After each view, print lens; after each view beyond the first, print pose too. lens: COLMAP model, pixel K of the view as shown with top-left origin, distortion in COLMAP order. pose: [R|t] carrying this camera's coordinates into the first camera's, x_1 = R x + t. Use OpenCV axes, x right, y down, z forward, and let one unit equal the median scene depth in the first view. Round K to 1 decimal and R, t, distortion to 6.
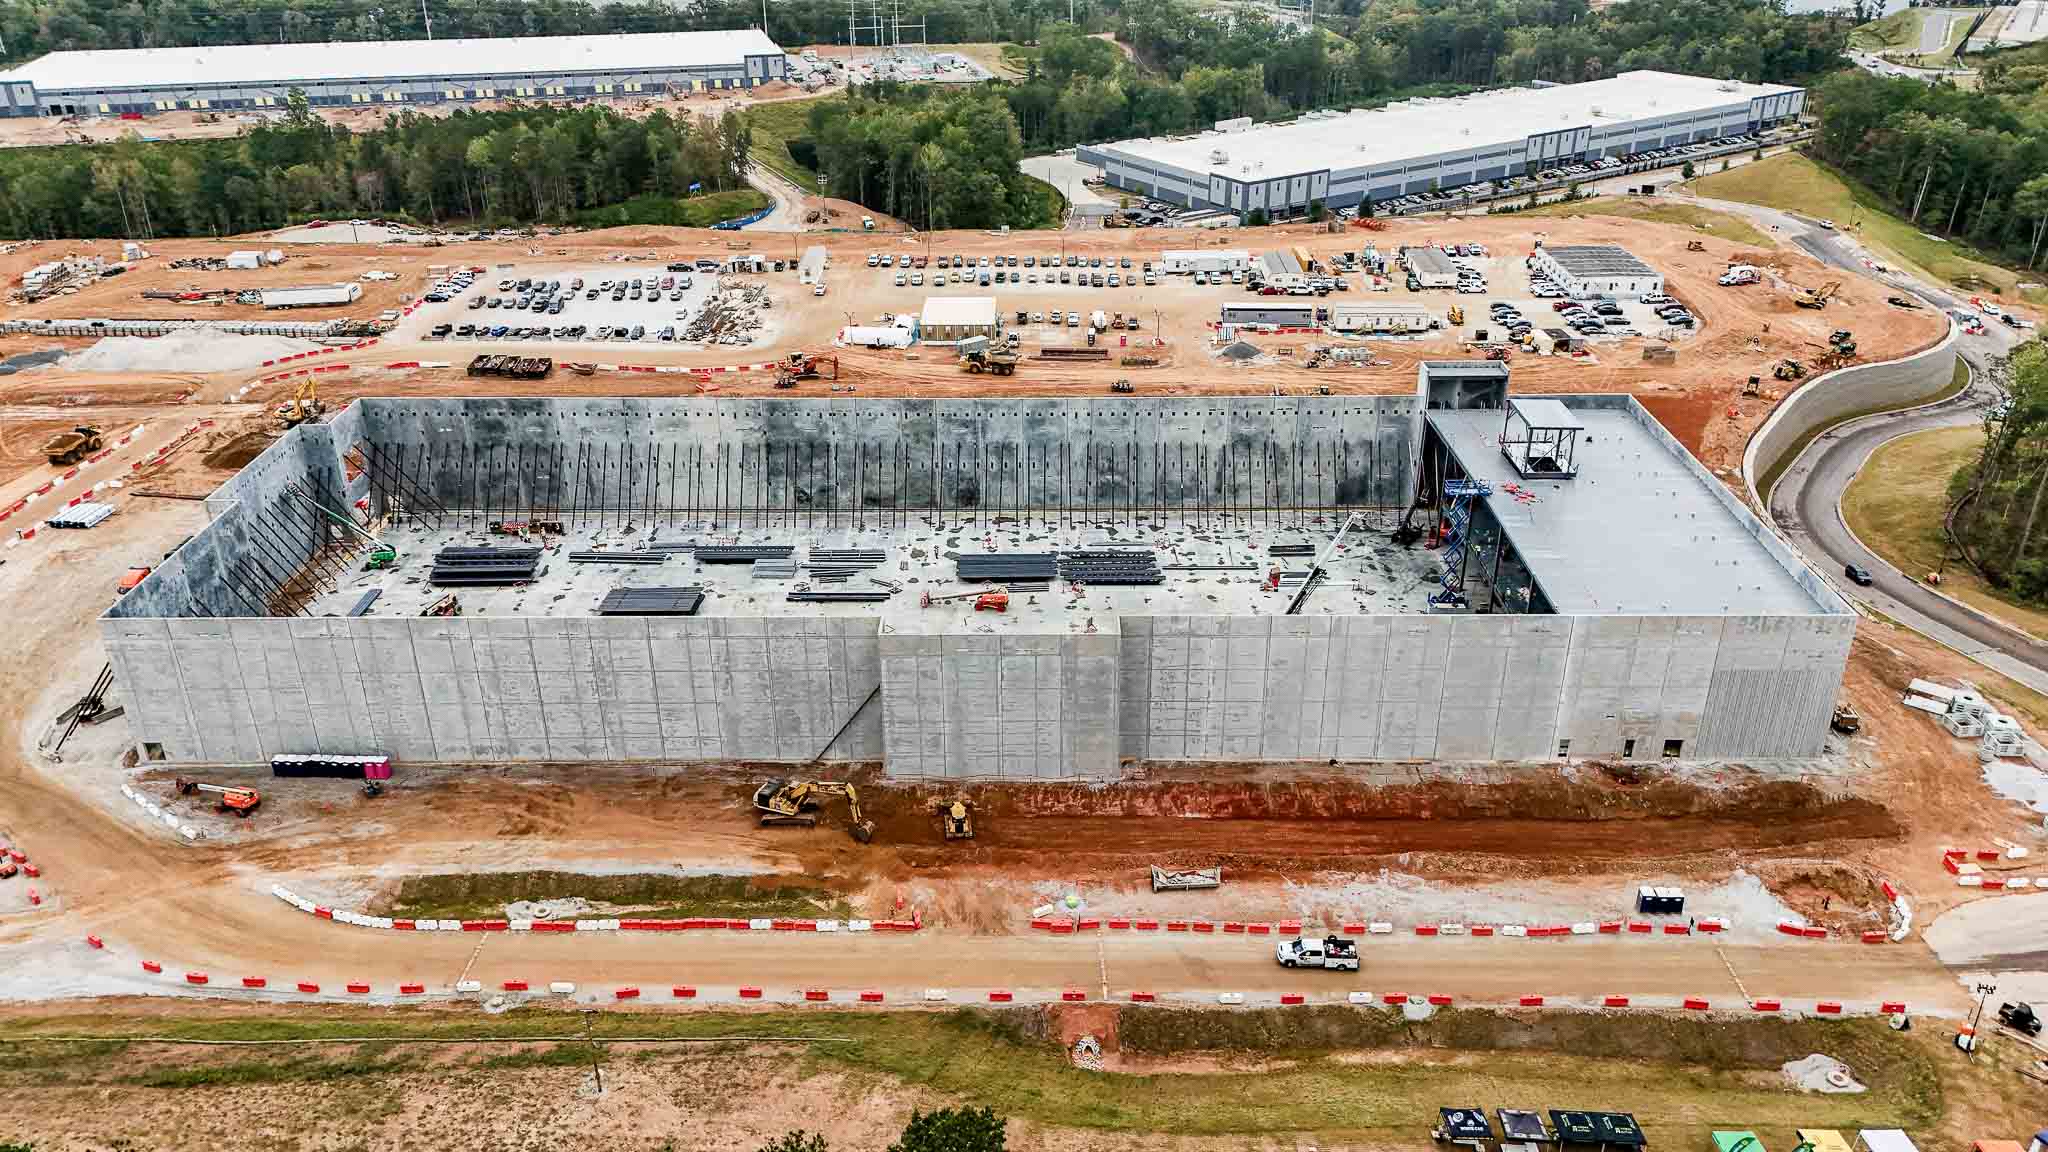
lens RADIAL K [[1523.1, 0, 1024.4], [0, 1523.1, 574.9], [0, 0, 1]] dist [0.062462, -0.059089]
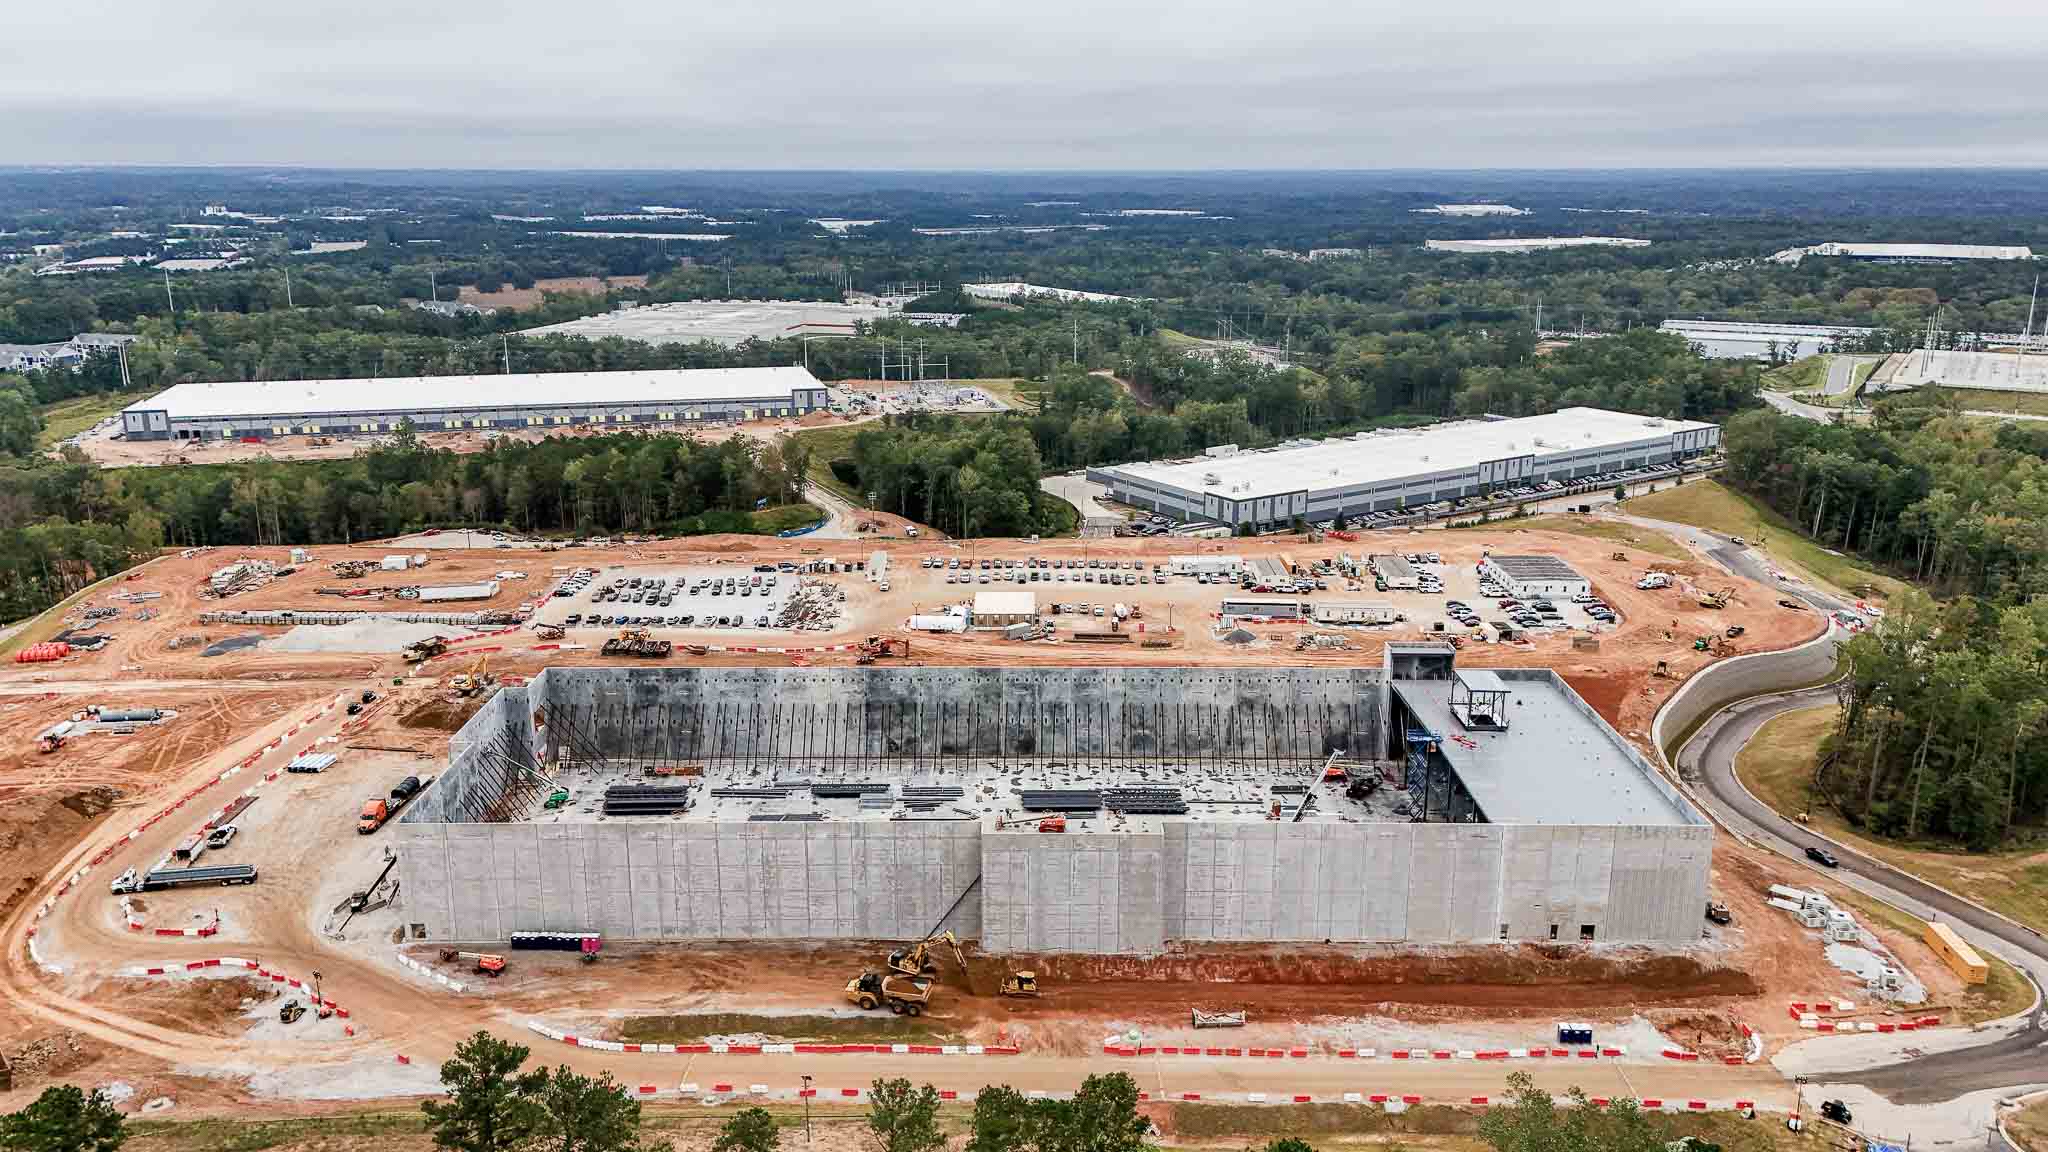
lens RADIAL K [[1523.1, 0, 1025.7], [0, 1523.1, 565.0], [0, 0, 1]] dist [0.062462, -0.059089]
pose [[0.999961, 0.004973, 0.007336, -0.022136], [-0.003380, 0.979167, -0.203028, 0.025621], [-0.008193, 0.202996, 0.979145, -0.114229]]
